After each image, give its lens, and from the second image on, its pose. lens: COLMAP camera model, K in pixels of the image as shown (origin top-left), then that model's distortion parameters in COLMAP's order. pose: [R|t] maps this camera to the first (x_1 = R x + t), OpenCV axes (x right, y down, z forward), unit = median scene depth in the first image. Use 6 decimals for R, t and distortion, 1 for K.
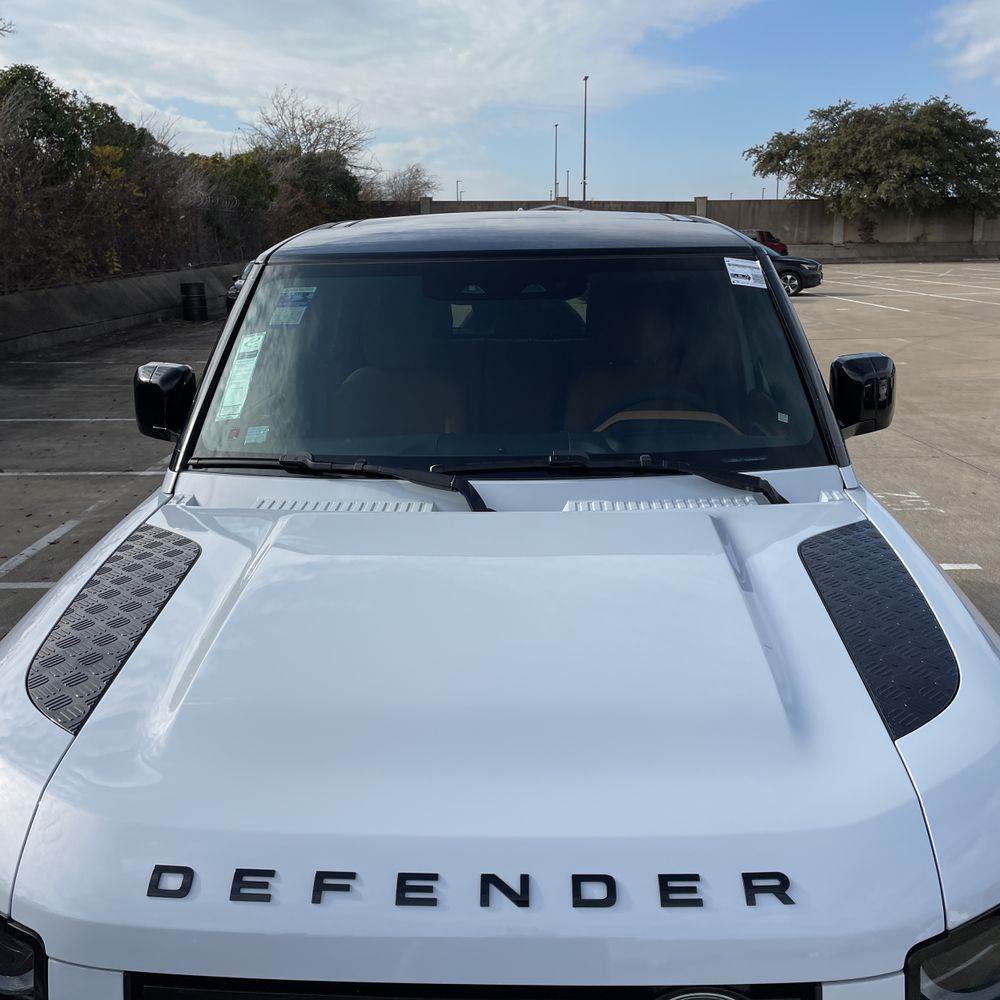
lens RADIAL K [[1015.6, 0, 500.0], [0, 1015.6, 500.0], [0, 0, 1]] dist [0.089855, -0.111091]
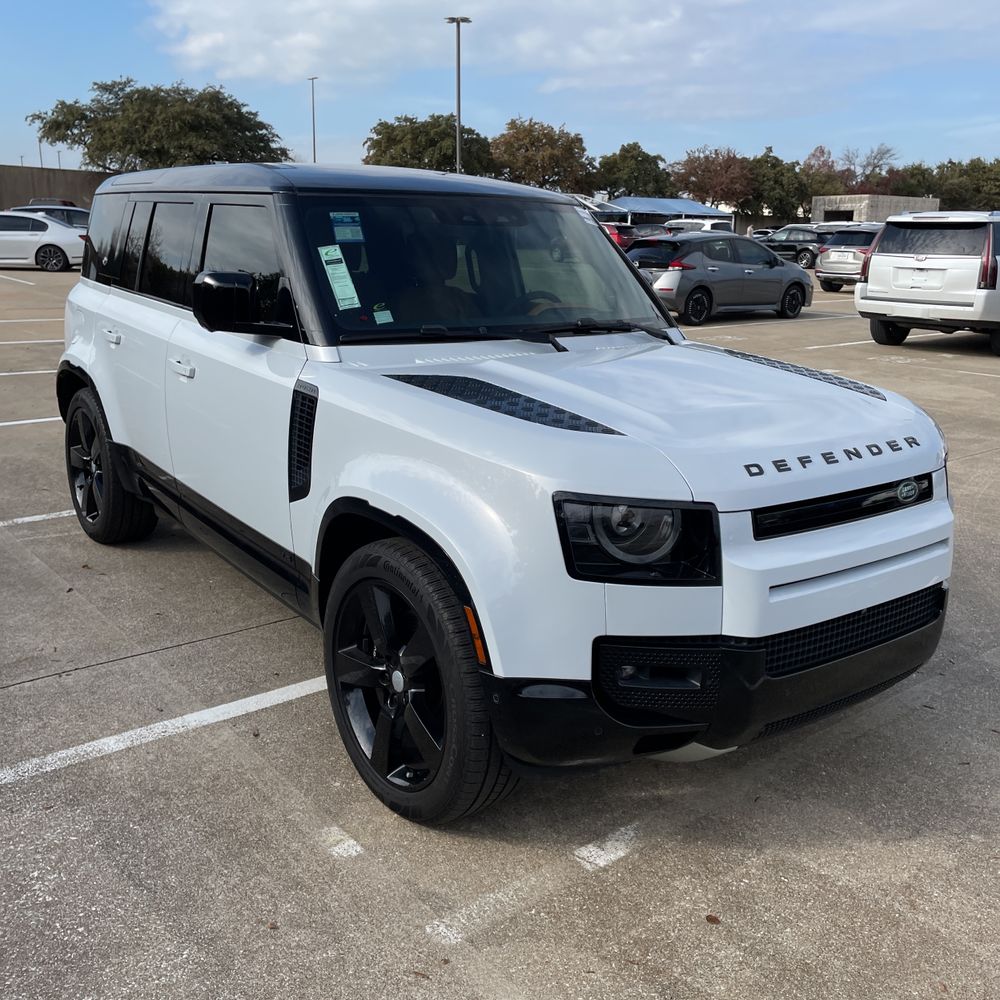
lens RADIAL K [[987.0, 0, 525.4], [0, 987.0, 475.6], [0, 0, 1]] dist [0.100262, -0.138825]
pose [[0.778520, -0.117510, 0.616521, -0.211772], [0.114416, 0.992428, 0.044679, 0.024885], [-0.617103, 0.035756, 0.786070, -0.036987]]
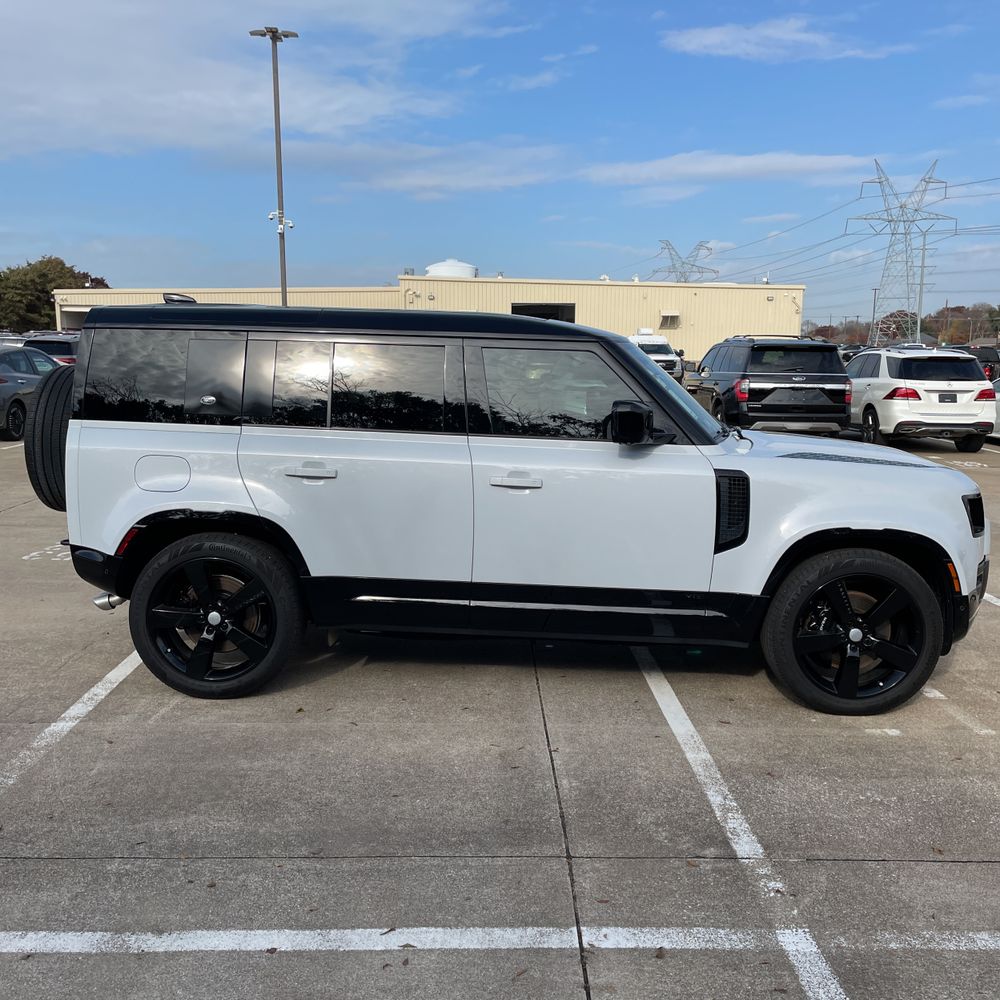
lens RADIAL K [[956.4, 0, 500.1], [0, 956.4, 500.7], [0, 0, 1]] dist [0.062844, -0.100518]
pose [[0.025922, -0.140509, 0.989740, -0.484830], [0.229856, 0.964383, 0.130889, -0.057624], [-0.972879, 0.224105, 0.057295, 0.294463]]
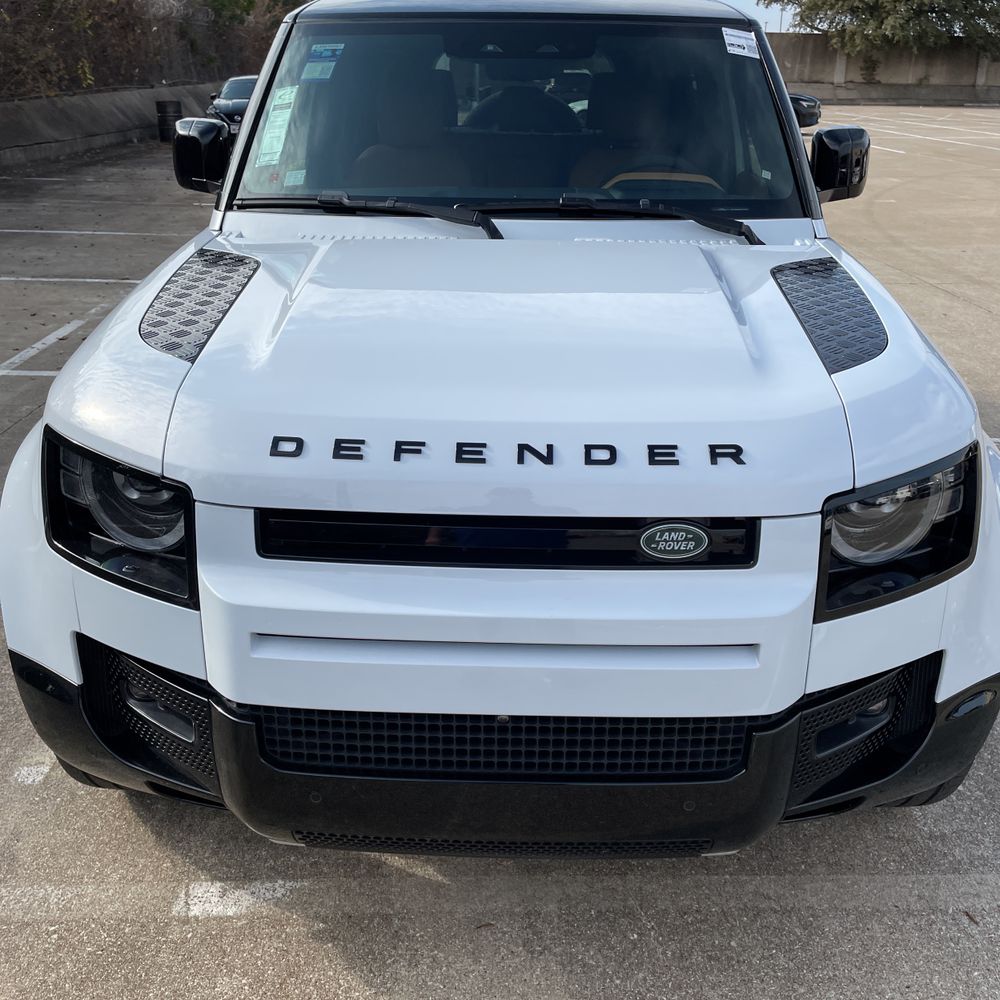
lens RADIAL K [[1011.5, 0, 516.6], [0, 1011.5, 499.7], [0, 0, 1]] dist [0.087049, -0.109532]
pose [[0.999274, 0.016695, 0.034245, -0.006813], [-0.021581, 0.988798, 0.147693, 0.025226], [-0.031395, -0.148325, 0.988440, -0.035079]]
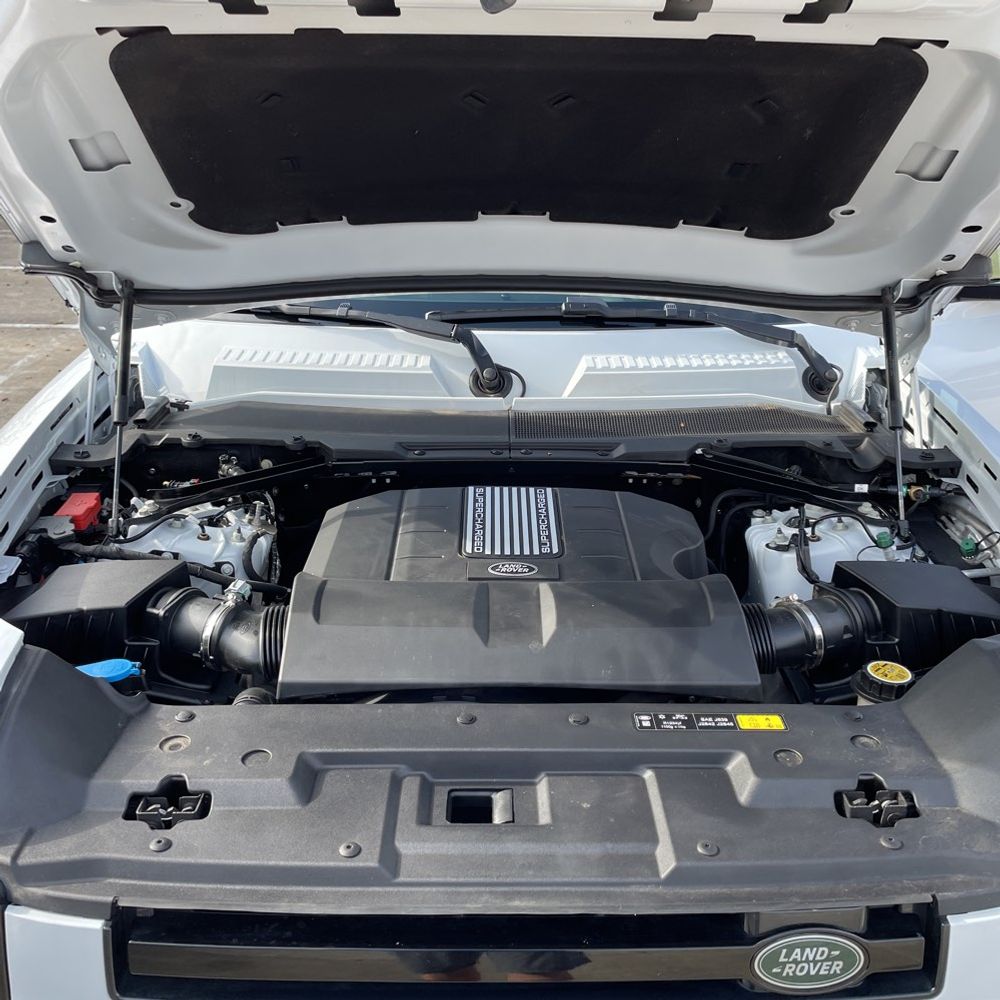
lens RADIAL K [[1011.5, 0, 516.6], [0, 1011.5, 499.7], [0, 0, 1]] dist [0.087049, -0.109532]
pose [[0.997496, 0.002024, 0.070691, -0.010649], [-0.011392, 0.991135, 0.132372, 0.001870], [-0.069796, -0.132846, 0.988676, 0.024159]]
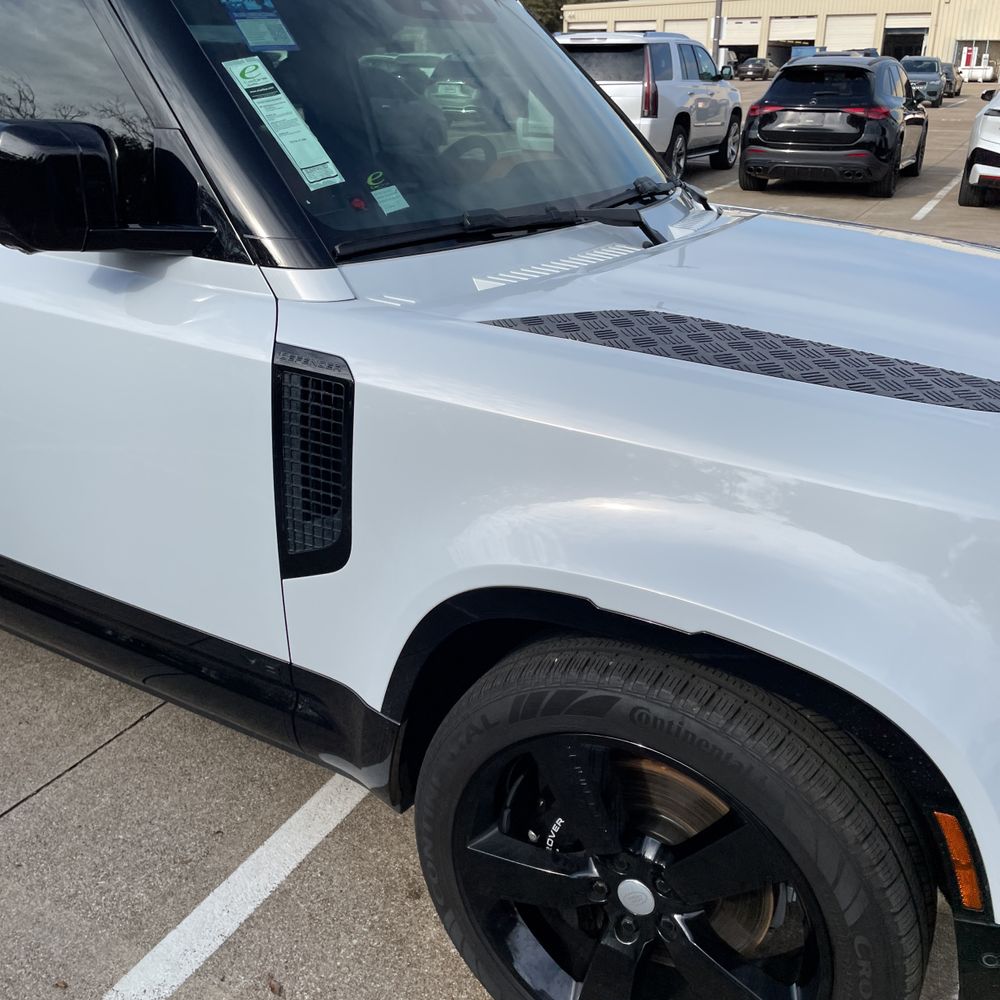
lens RADIAL K [[991.1, 0, 500.0], [0, 991.1, 500.0], [0, 0, 1]] dist [0.090190, -0.112901]
pose [[0.491327, -0.328310, 0.806728, -0.190025], [0.195815, 0.944161, 0.264982, -0.007759], [-0.848678, 0.027777, 0.528180, 0.125739]]
